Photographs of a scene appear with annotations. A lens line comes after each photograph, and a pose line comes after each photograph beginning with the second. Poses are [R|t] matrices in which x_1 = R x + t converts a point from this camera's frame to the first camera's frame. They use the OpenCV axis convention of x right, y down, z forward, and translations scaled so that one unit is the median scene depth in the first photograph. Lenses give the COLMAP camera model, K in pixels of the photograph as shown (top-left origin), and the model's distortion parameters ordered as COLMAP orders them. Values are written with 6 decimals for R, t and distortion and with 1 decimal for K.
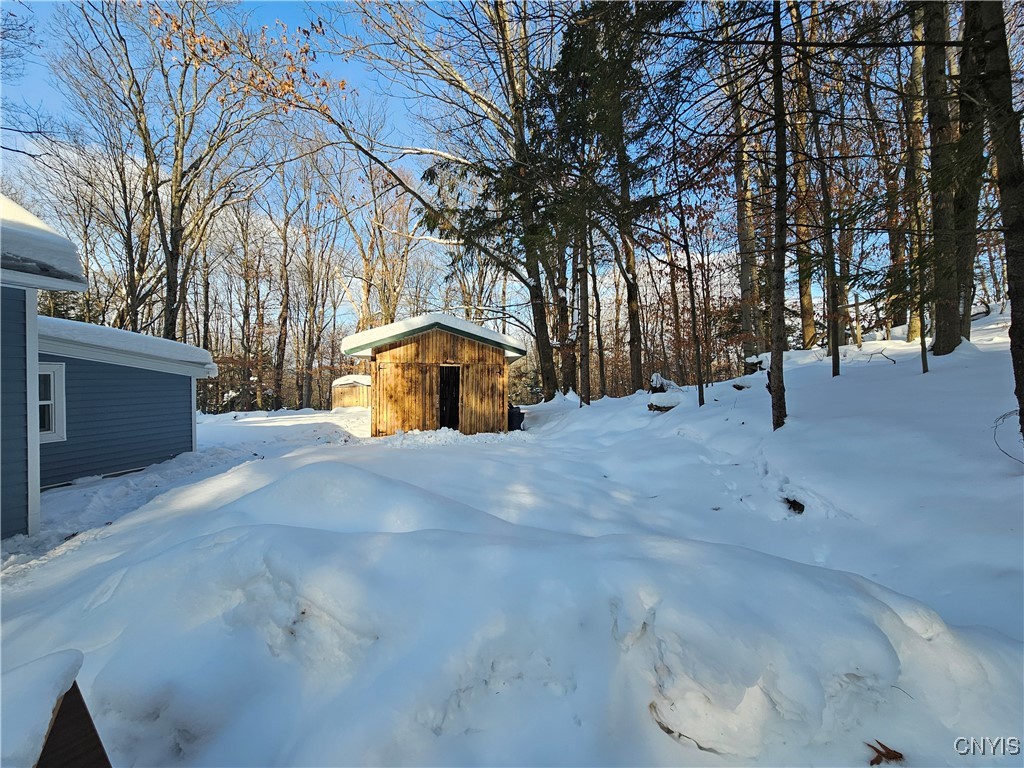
lens RADIAL K [[412.1, 0, 512.0], [0, 412.1, 384.0], [0, 0, 1]] dist [0.000078, -0.000002]
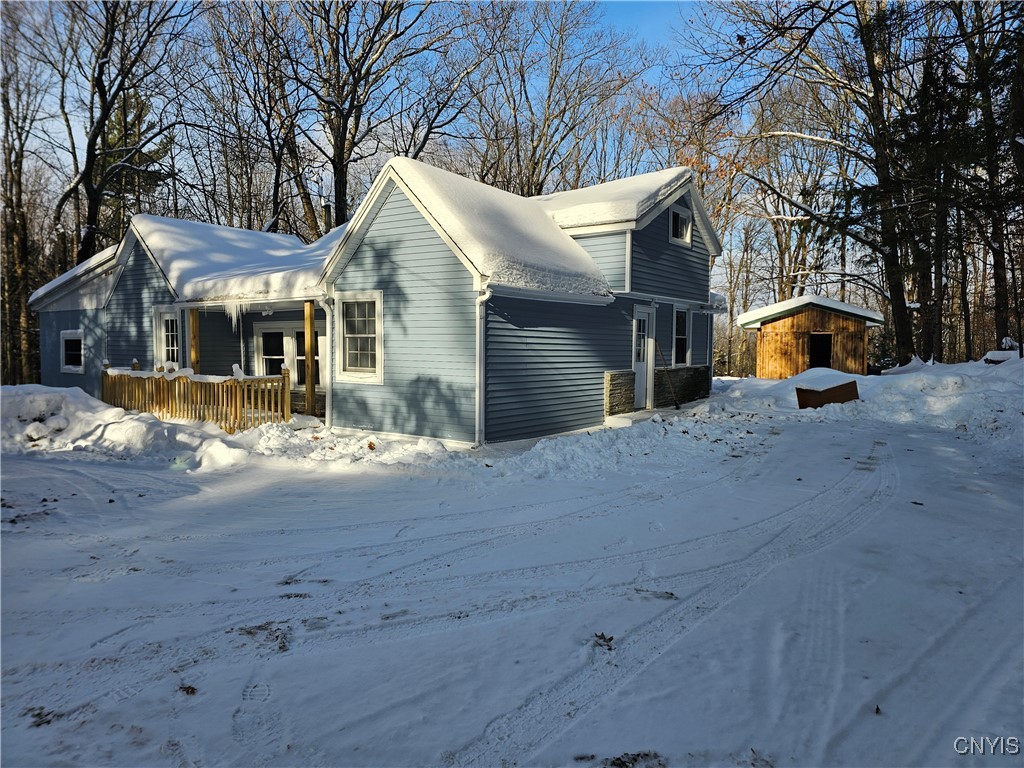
lens RADIAL K [[709.1, 0, 512.0], [0, 709.1, 384.0], [0, 0, 1]] dist [0.029223, -0.000555]
pose [[0.905913, 0.018305, -0.423068, -0.070025], [-0.010921, 0.999743, 0.019872, 0.085009], [0.423323, -0.013383, 0.905880, -1.538732]]
